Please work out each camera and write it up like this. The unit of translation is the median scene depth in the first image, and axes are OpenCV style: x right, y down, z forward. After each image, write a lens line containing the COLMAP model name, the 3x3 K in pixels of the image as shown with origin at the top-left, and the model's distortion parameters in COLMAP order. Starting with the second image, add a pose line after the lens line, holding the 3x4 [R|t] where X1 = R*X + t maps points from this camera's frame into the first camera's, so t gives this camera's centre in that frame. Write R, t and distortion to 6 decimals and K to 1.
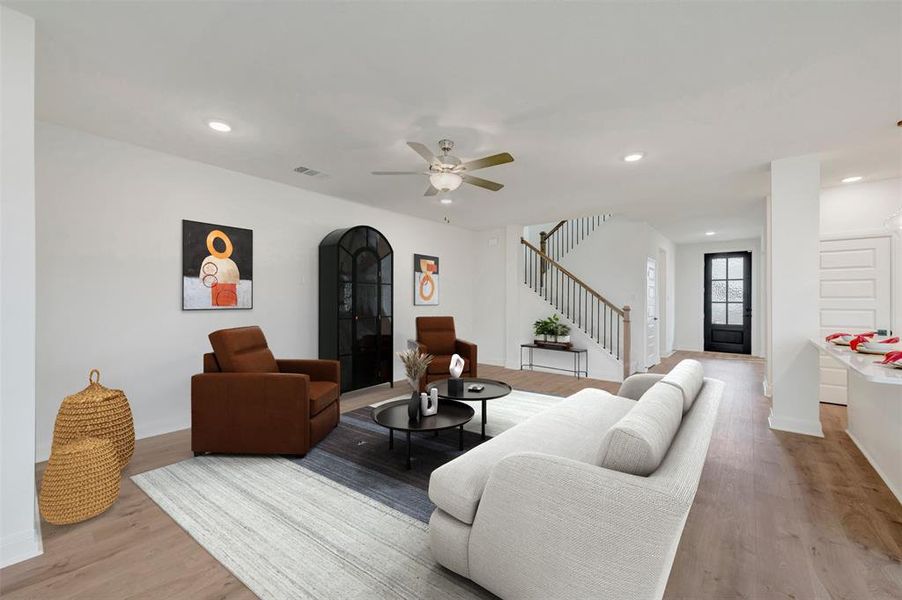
lens RADIAL K [[358.2, 0, 456.0], [0, 358.2, 299.2], [0, 0, 1]] dist [0.000784, 0.000348]
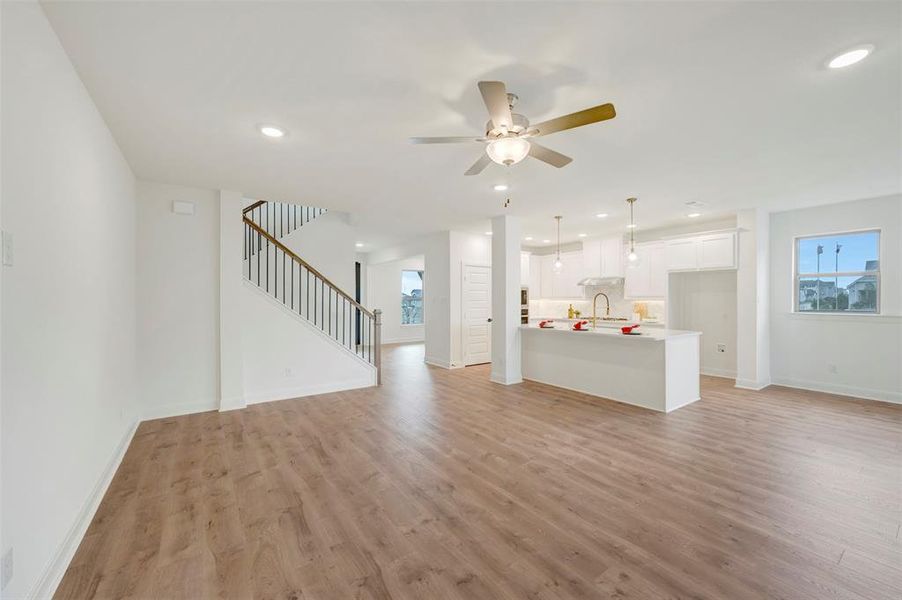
lens RADIAL K [[355.1, 0, 451.0], [0, 355.1, 300.0], [0, 0, 1]] dist [0.001316, 0.000635]
pose [[0.263390, -0.004322, 0.964680, -0.368221], [-0.000960, 0.999988, 0.004743, -0.010641], [-0.964689, -0.002175, 0.263383, 0.440895]]
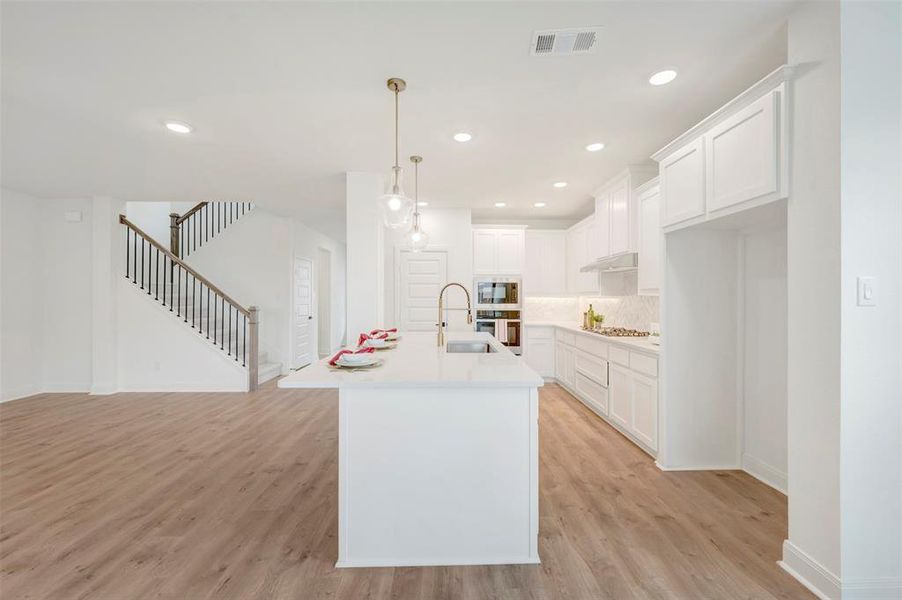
lens RADIAL K [[355.2, 0, 456.0], [0, 355.2, 294.4], [0, 0, 1]] dist [0.001744, 0.000391]
pose [[0.760554, 0.007182, 0.649234, 0.234376], [-0.003323, 0.999969, -0.007168, -0.005040], [-0.649266, 0.003294, 0.760555, -0.014536]]
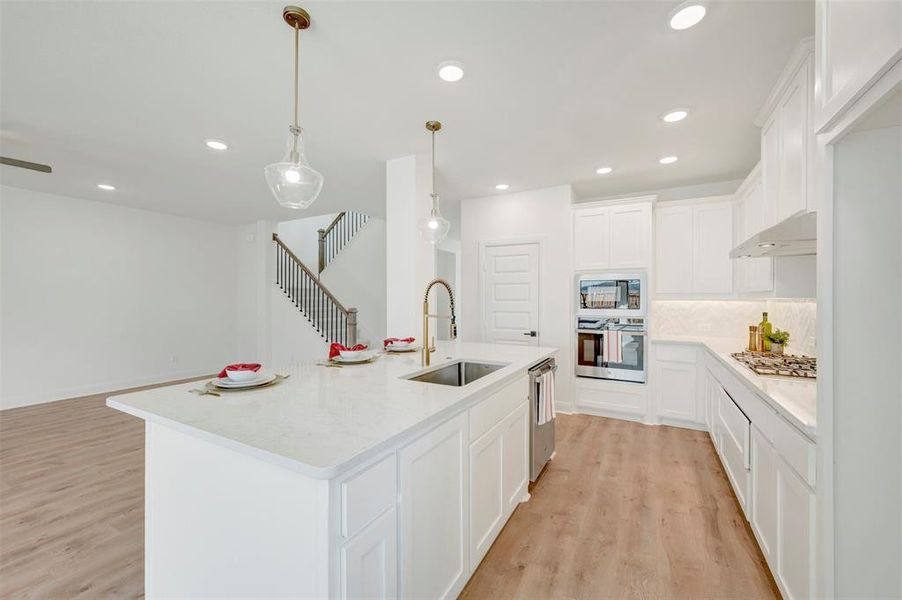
lens RADIAL K [[358.2, 0, 456.0], [0, 358.2, 299.2], [0, 0, 1]] dist [0.000784, 0.000348]
pose [[0.982752, 0.003931, 0.184888, 0.475617], [-0.003723, 0.999992, -0.001475, -0.004553], [-0.184892, 0.000761, 0.982759, 0.005370]]
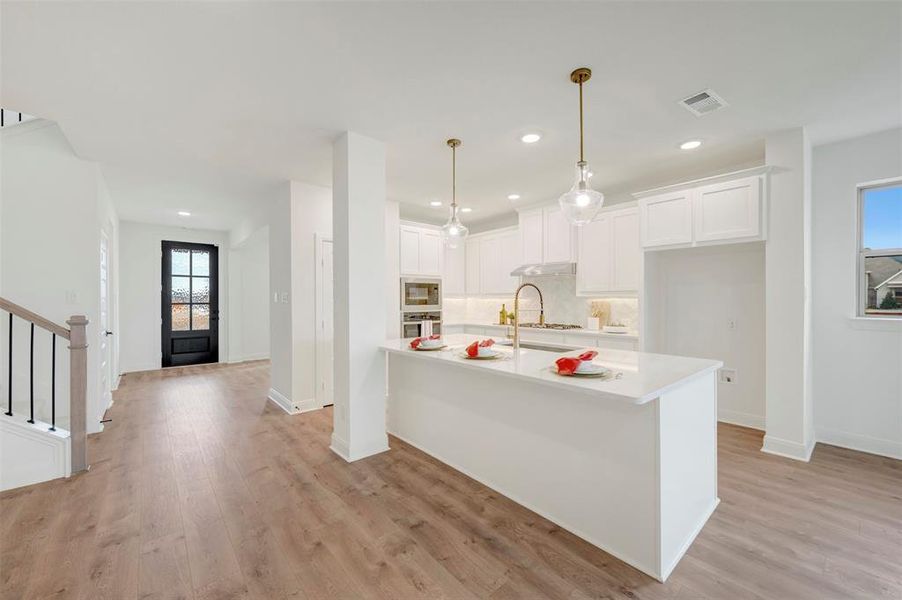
lens RADIAL K [[355.1, 0, 451.0], [0, 355.1, 300.0], [0, 0, 1]] dist [0.001316, 0.000635]
pose [[0.174209, -0.004161, 0.984700, 0.070837], [-0.000497, 0.999991, 0.004313, -0.004271], [-0.984709, -0.001241, 0.174205, 0.340481]]
